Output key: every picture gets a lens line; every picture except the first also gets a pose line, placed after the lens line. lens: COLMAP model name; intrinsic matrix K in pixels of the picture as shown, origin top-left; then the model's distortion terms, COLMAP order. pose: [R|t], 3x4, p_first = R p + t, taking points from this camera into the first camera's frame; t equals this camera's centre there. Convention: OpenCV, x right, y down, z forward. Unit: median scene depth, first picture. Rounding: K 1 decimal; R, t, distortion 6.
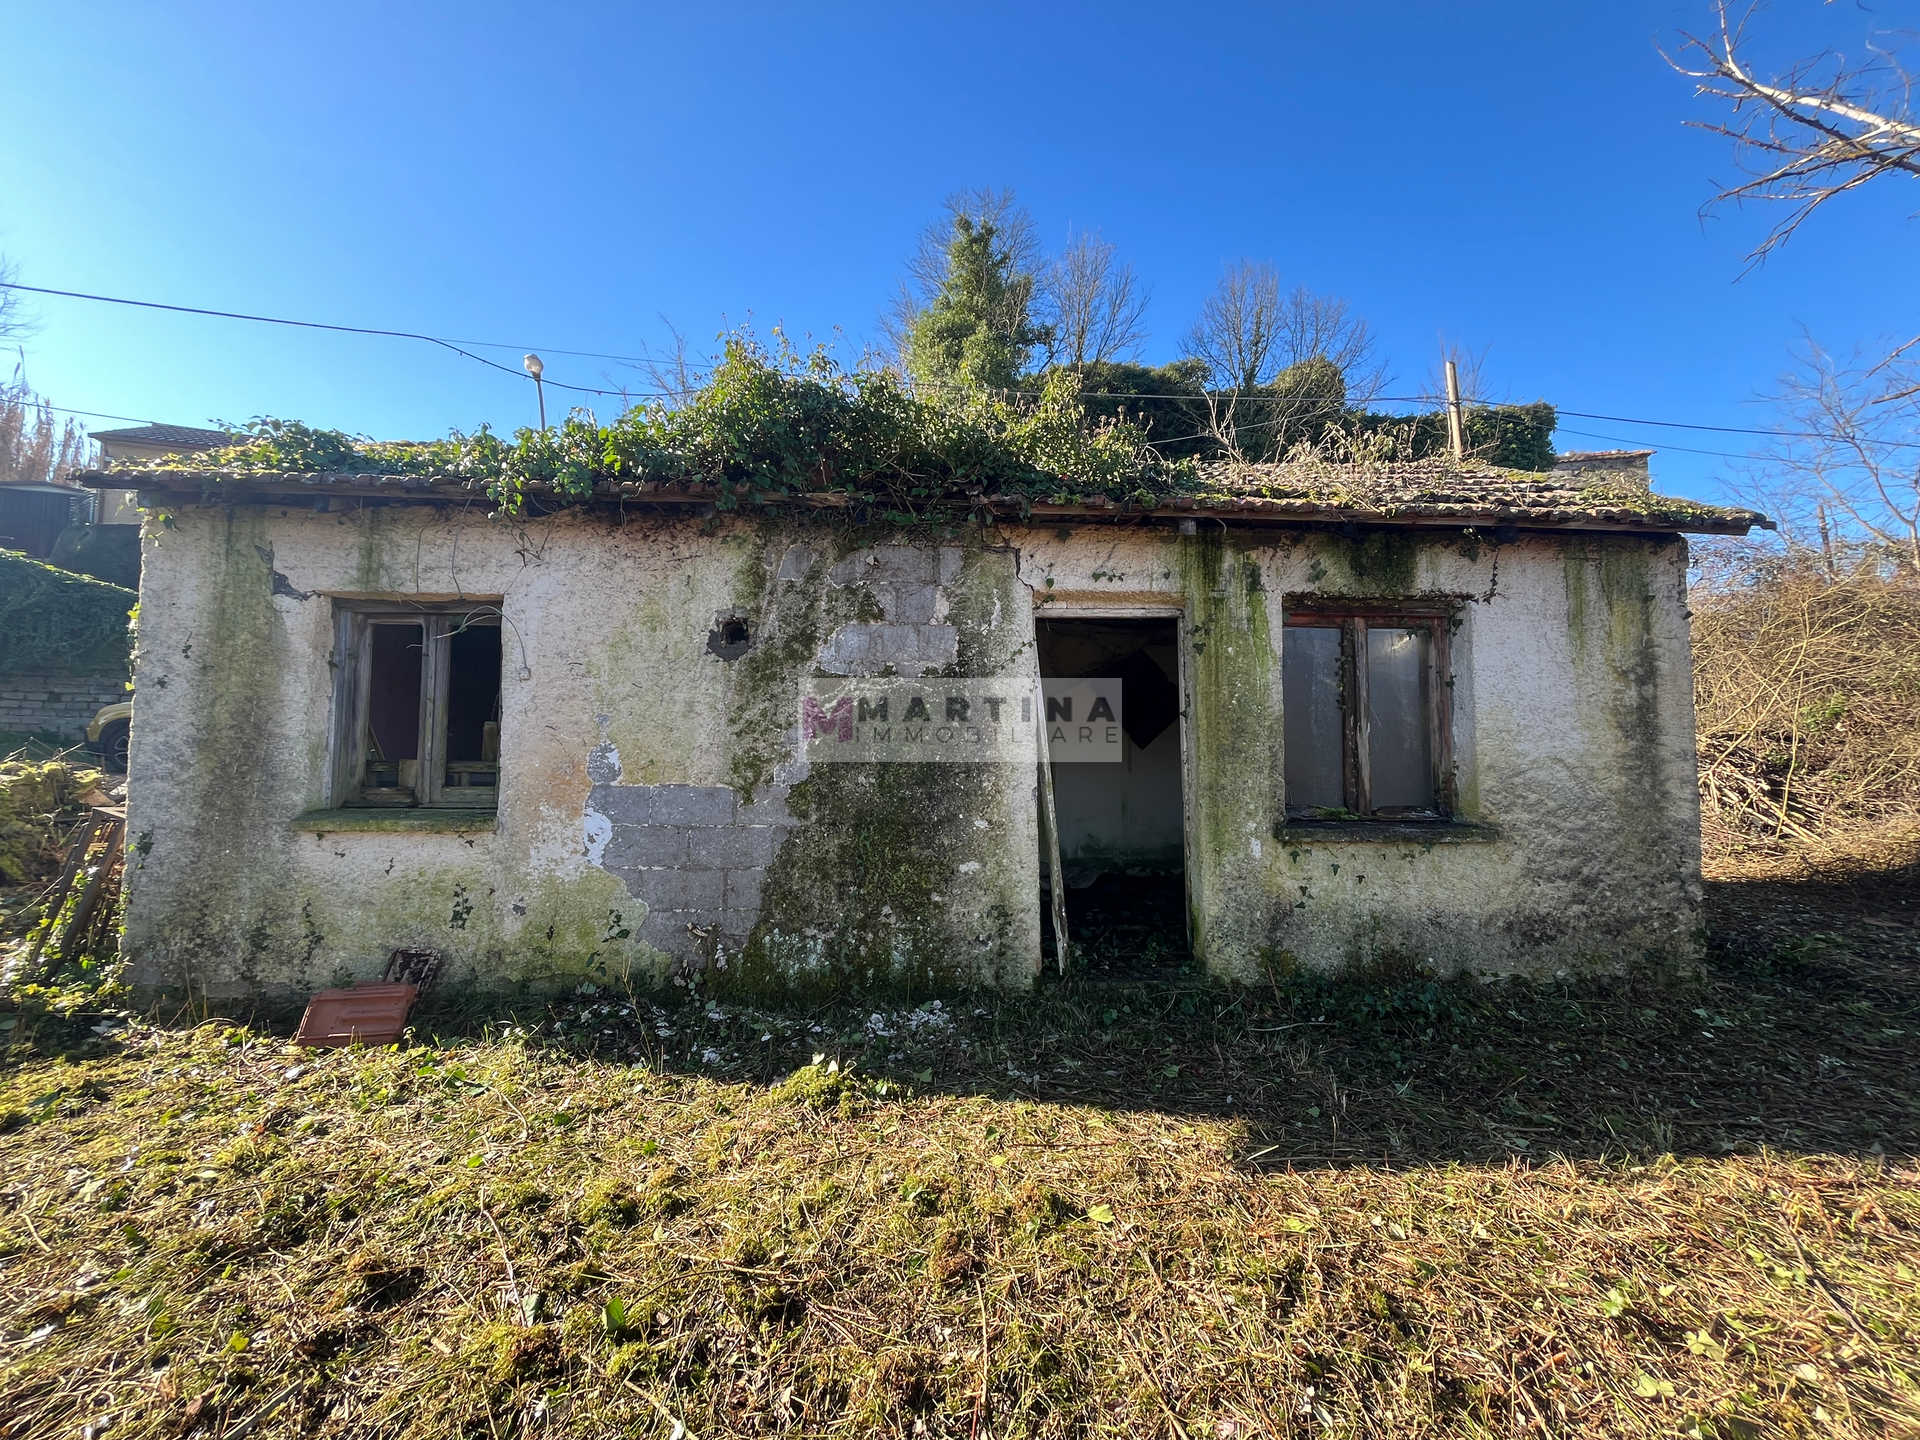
lens RADIAL K [[774.5, 0, 959.2], [0, 774.5, 725.6], [0, 0, 1]] dist [-0.002223, 0.000097]
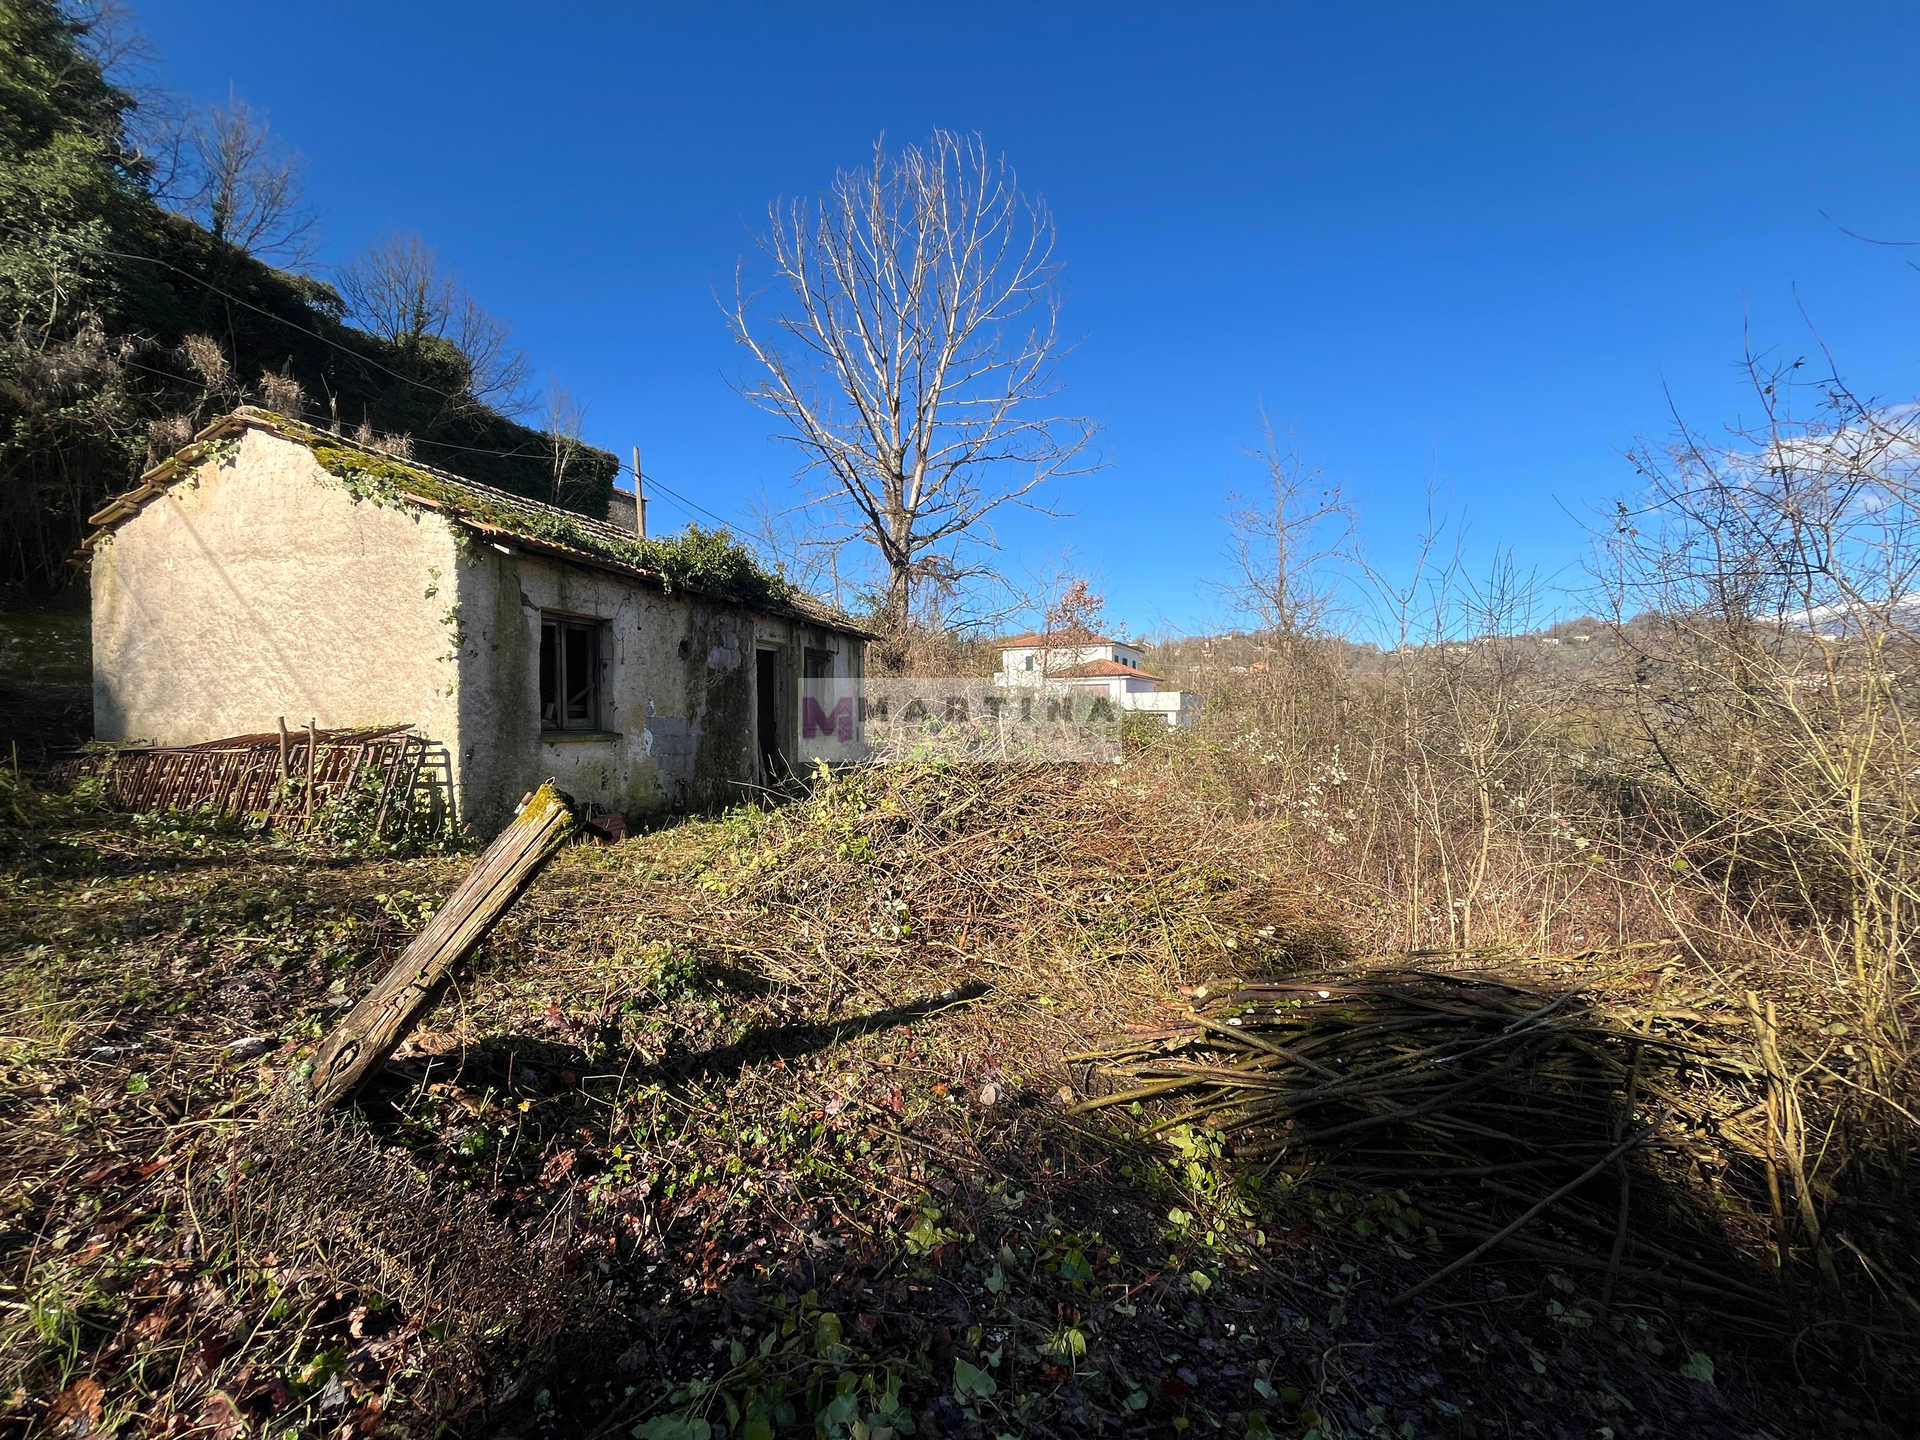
lens RADIAL K [[774.5, 0, 961.7], [0, 774.5, 723.6], [0, 0, 1]] dist [-0.002223, 0.000097]
pose [[0.326047, -0.011757, 0.945281, -2.140079], [-0.049701, 0.998327, 0.029559, -0.008630], [-0.944046, -0.056619, 0.324917, -0.469377]]
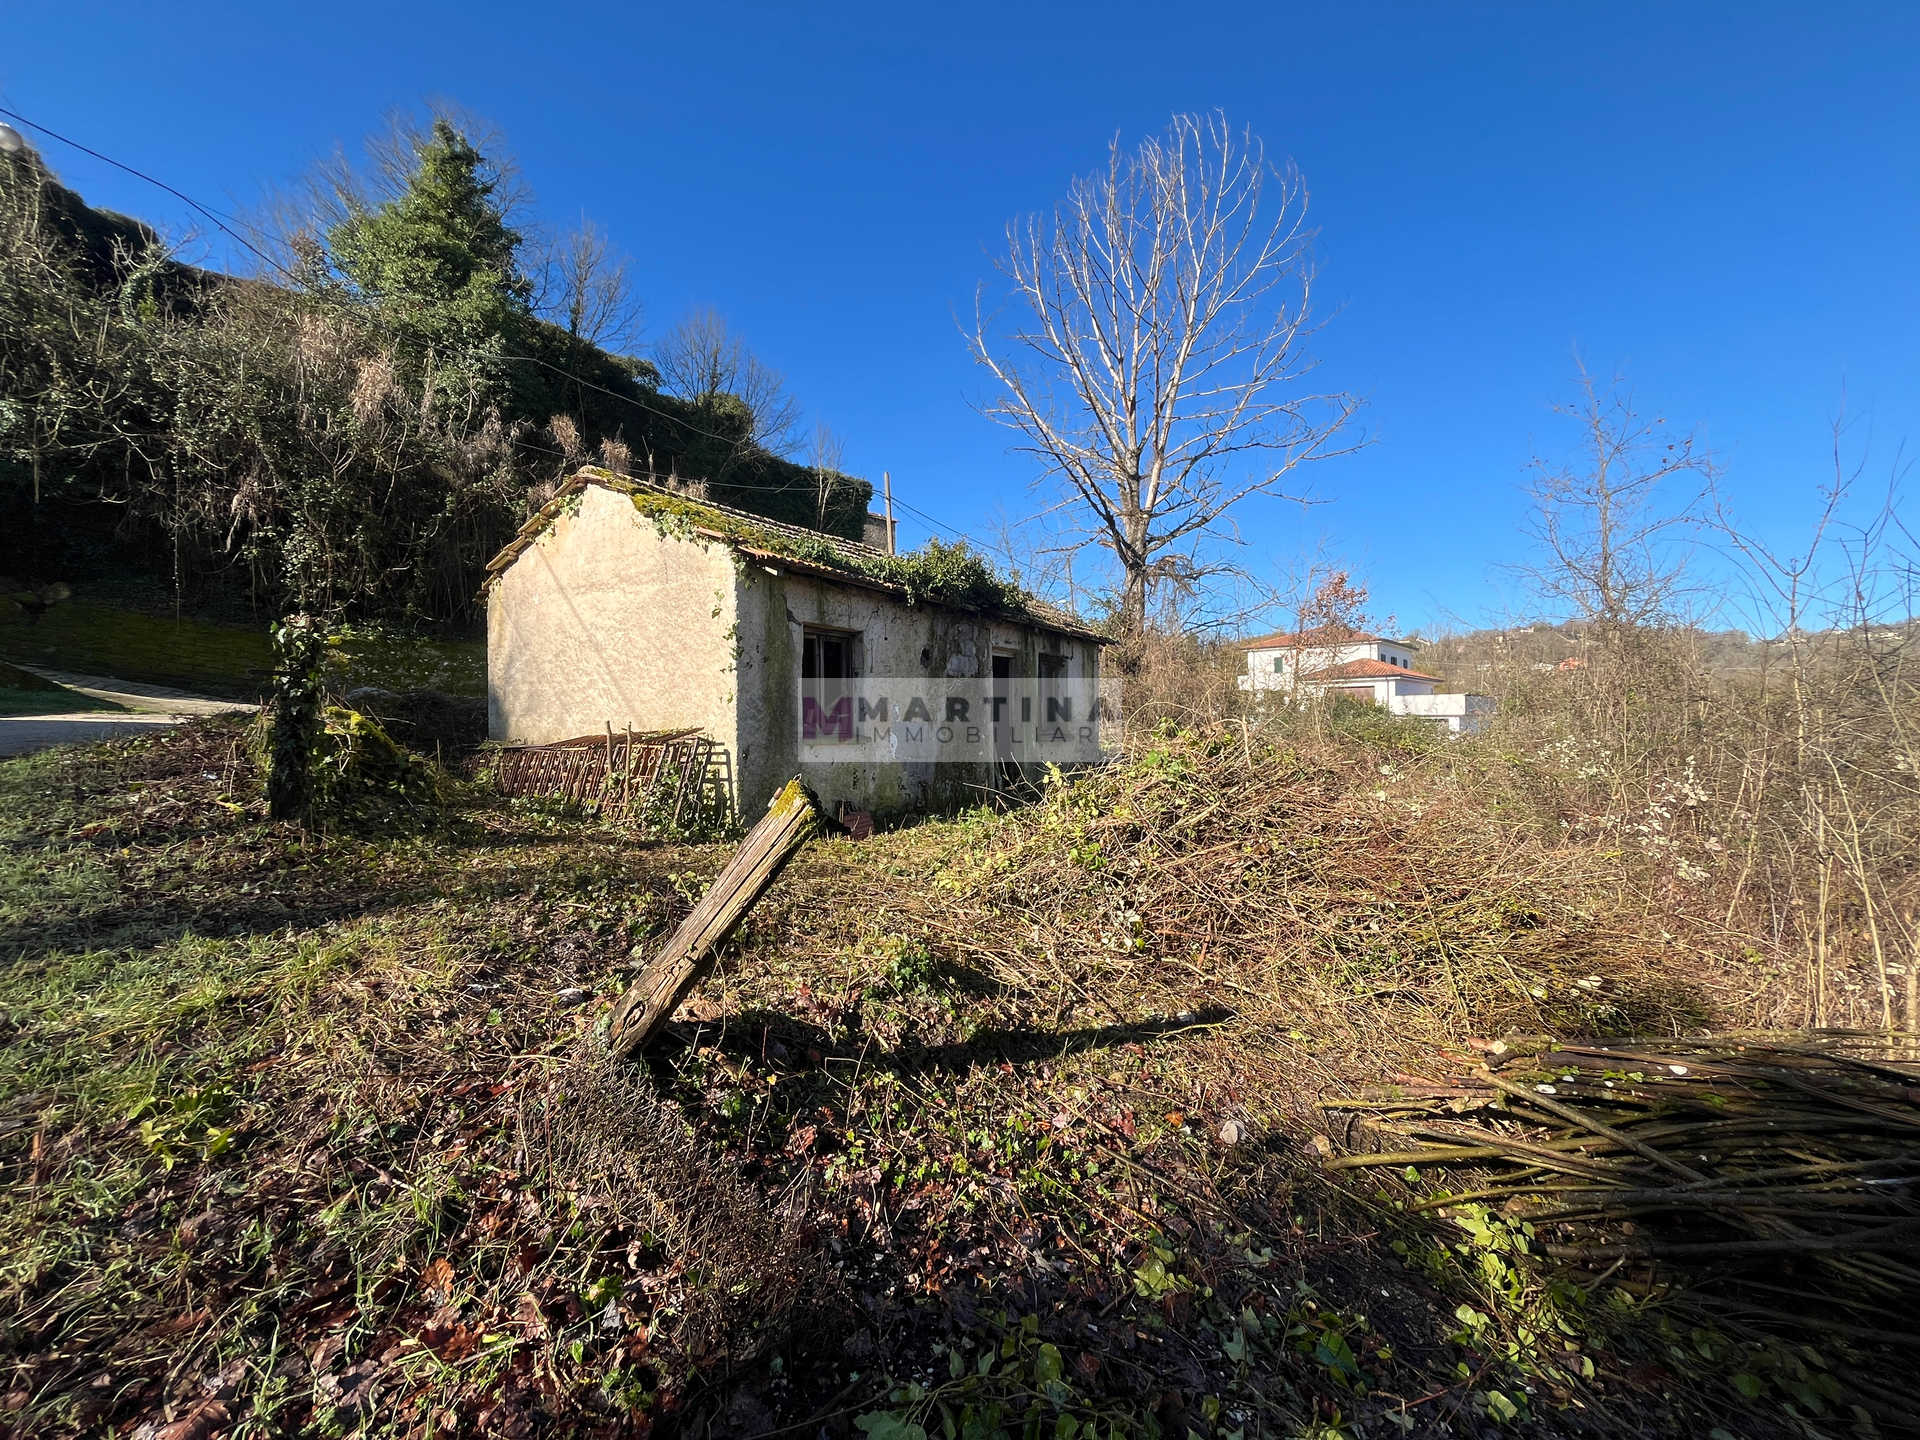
lens RADIAL K [[774.5, 0, 962.4], [0, 774.5, 722.8], [0, 0, 1]] dist [-0.002223, 0.000097]
pose [[0.591278, -0.003066, 0.806462, -2.120472], [-0.041963, 0.998521, 0.034562, -0.004982], [-0.805376, -0.054277, 0.590275, -0.465230]]
